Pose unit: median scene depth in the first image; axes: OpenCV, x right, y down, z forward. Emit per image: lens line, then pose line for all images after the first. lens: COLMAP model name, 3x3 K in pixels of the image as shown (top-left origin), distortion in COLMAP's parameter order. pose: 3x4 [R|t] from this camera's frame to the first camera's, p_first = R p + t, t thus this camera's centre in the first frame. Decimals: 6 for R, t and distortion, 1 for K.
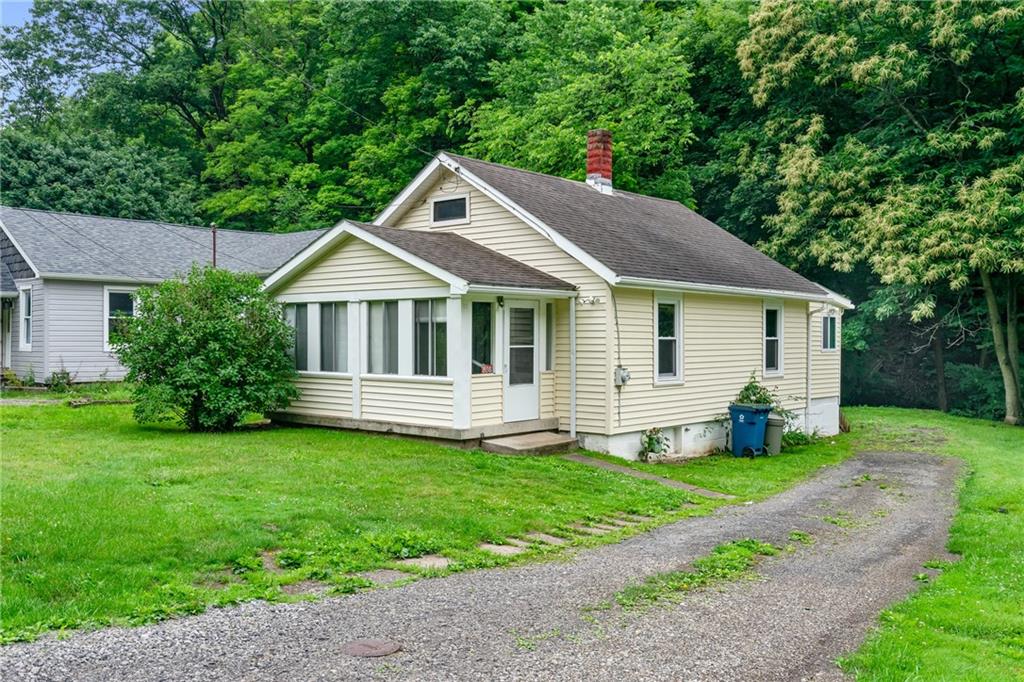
lens RADIAL K [[925.7, 0, 511.5], [0, 925.7, 341.8], [0, 0, 1]] dist [0.001021, -0.002246]
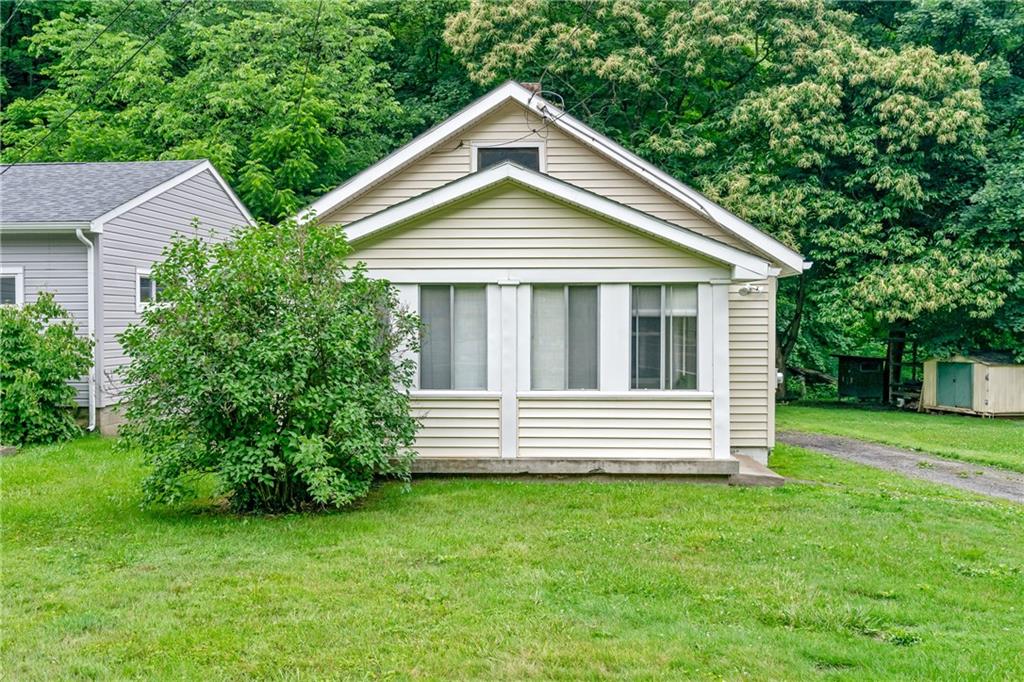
lens RADIAL K [[898.4, 0, 513.8], [0, 898.4, 336.7], [0, 0, 1]] dist [0.002153, -0.000118]
pose [[0.776229, -0.015070, 0.630271, -0.583247], [0.006344, 0.999850, 0.016094, -0.016028], [-0.630420, -0.008494, 0.776208, 0.495731]]
